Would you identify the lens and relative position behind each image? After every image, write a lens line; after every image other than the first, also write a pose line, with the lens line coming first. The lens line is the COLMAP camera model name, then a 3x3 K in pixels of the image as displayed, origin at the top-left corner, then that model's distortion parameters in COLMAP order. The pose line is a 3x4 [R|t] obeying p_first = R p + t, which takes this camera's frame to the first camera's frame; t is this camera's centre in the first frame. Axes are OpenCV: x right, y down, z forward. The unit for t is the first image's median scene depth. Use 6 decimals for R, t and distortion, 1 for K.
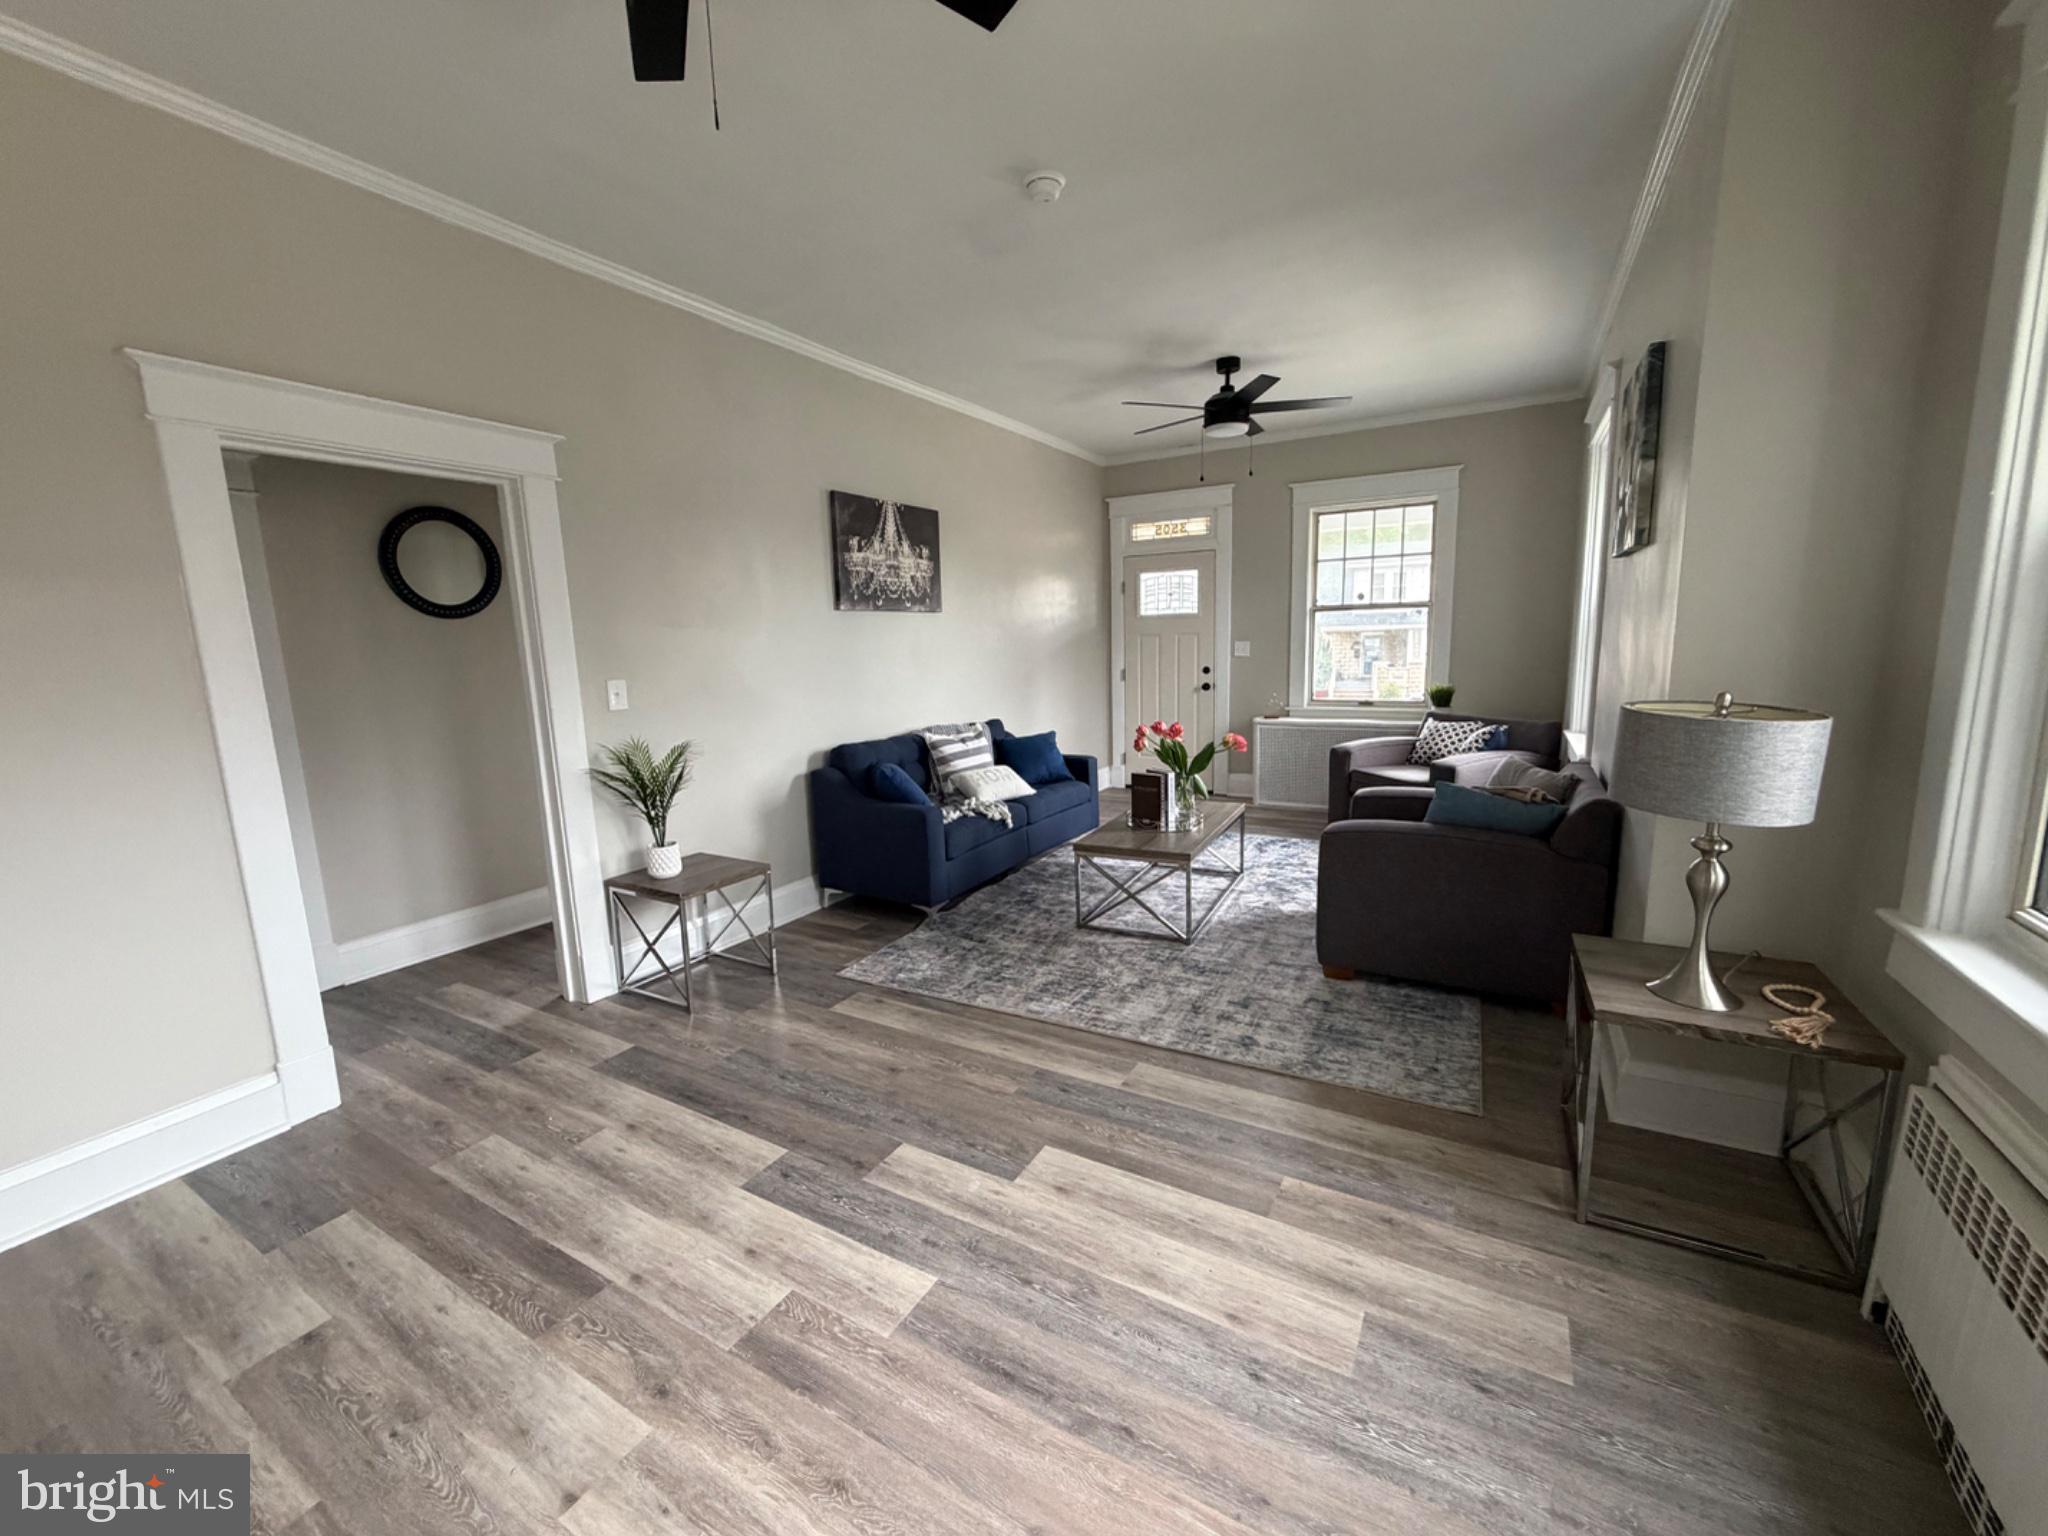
lens RADIAL K [[815.1, 0, 1029.7], [0, 815.1, 770.4], [0, 0, 1]] dist [0.002238, -0.000072]
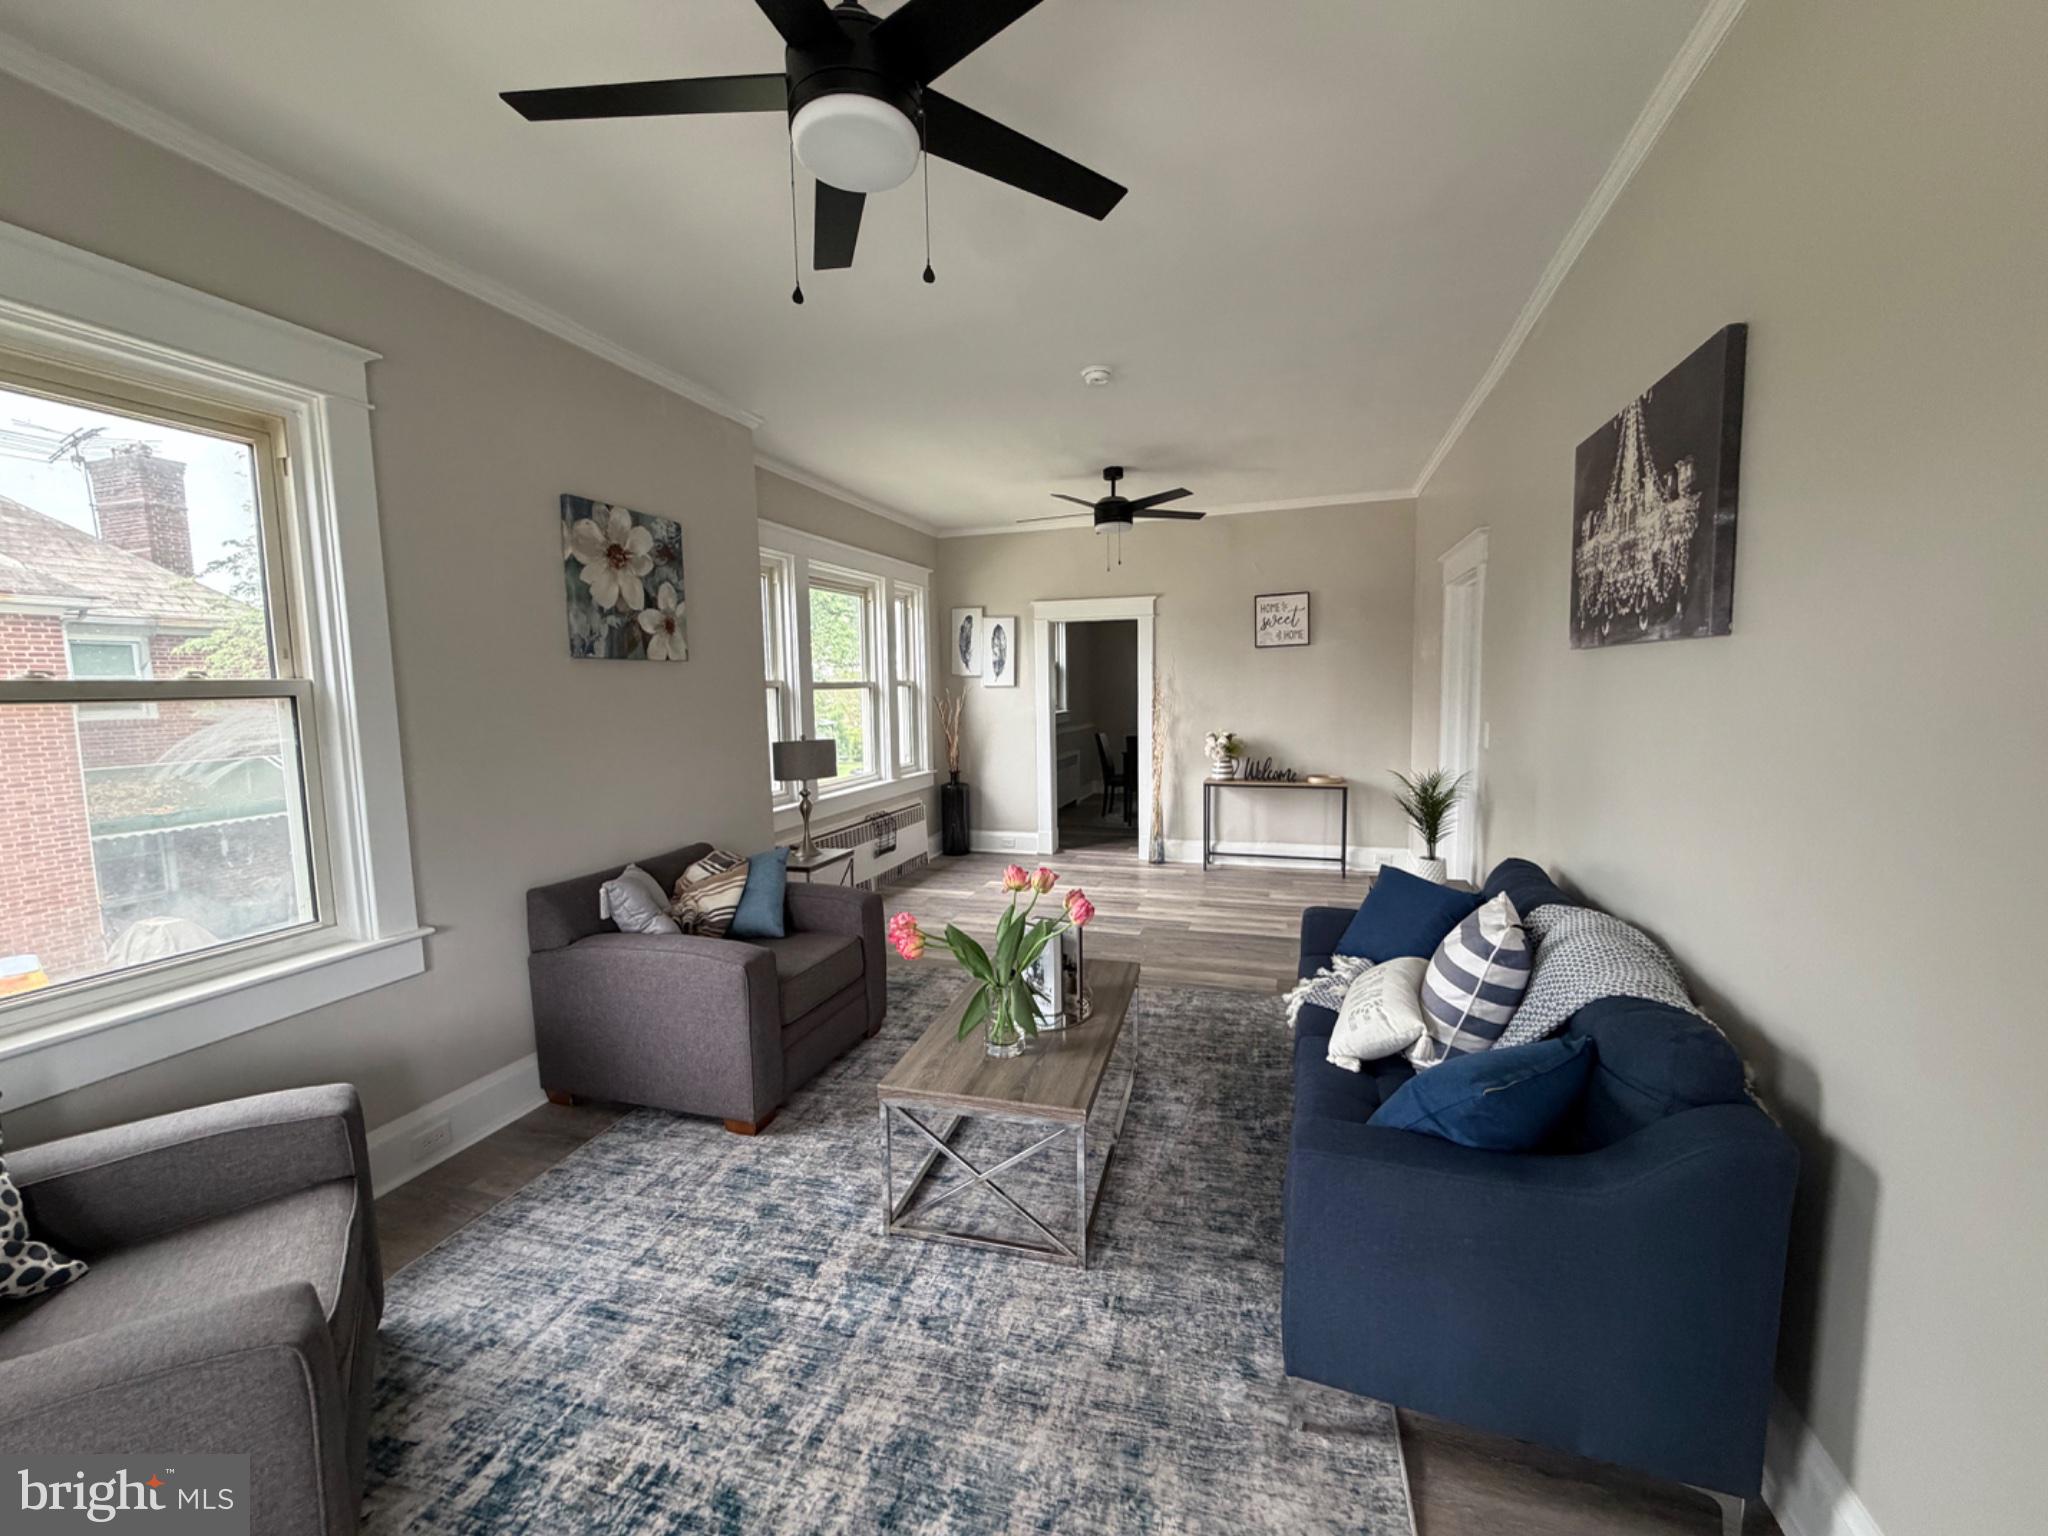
lens RADIAL K [[815.1, 0, 1027.0], [0, 815.1, 769.1], [0, 0, 1]] dist [0.002238, -0.000072]
pose [[-0.978679, 0.071666, -0.192489, 0.426192], [0.018542, 0.964154, 0.264695, -0.439028], [0.204558, 0.255483, -0.944926, 2.376276]]
